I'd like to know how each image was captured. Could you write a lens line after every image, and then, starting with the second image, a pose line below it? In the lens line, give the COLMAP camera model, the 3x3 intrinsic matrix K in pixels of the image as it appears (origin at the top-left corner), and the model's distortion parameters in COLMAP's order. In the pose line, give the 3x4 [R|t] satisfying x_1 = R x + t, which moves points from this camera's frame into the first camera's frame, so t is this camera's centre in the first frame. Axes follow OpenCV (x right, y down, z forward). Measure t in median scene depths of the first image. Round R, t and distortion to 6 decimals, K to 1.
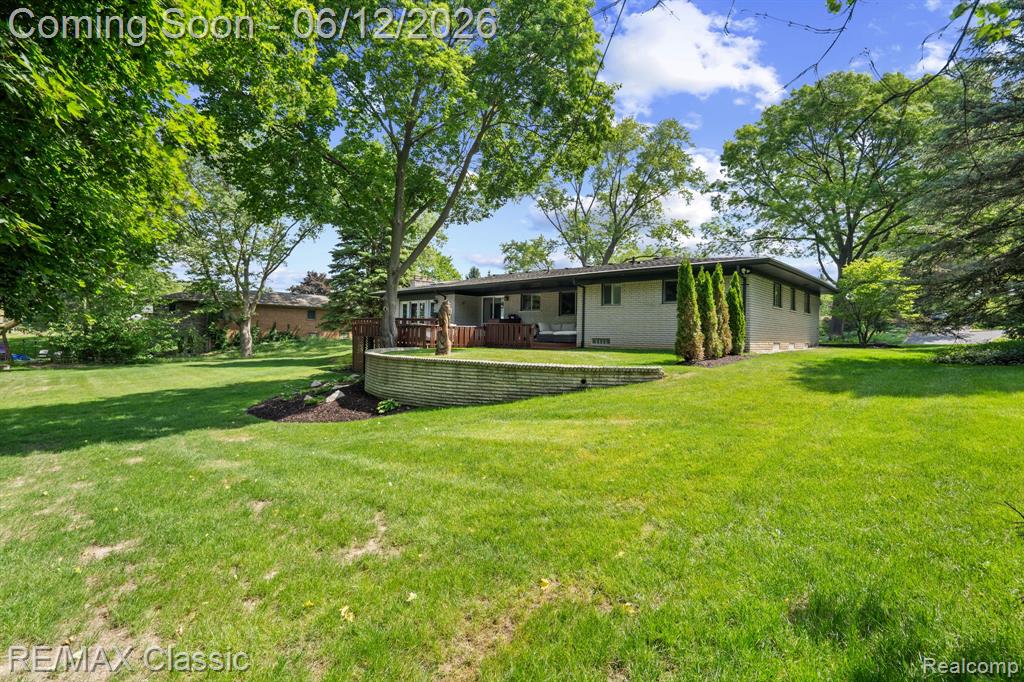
lens RADIAL K [[471.7, 0, 512.6], [0, 471.7, 340.0], [0, 0, 1]] dist [0.001095, 0.000050]
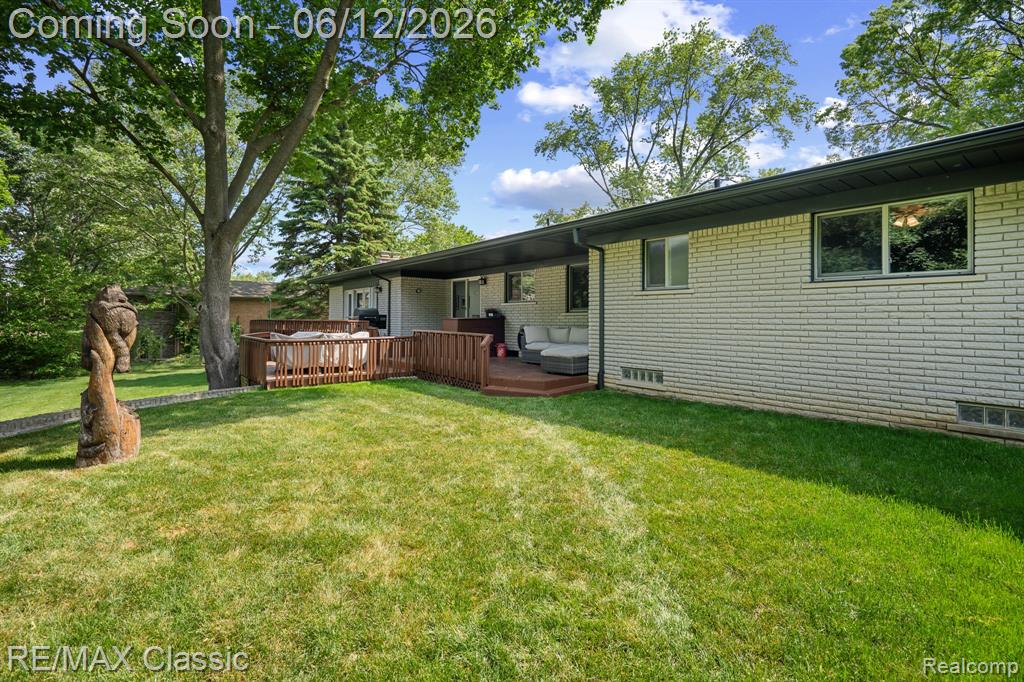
lens RADIAL K [[471.7, 0, 512.0], [0, 471.7, 330.3], [0, 0, 1]] dist [0.001095, 0.000050]
pose [[0.990492, -0.011395, -0.137100, 0.097101], [0.012597, 0.999889, 0.007899, -0.031868], [0.136995, -0.009551, 0.990526, 0.422262]]
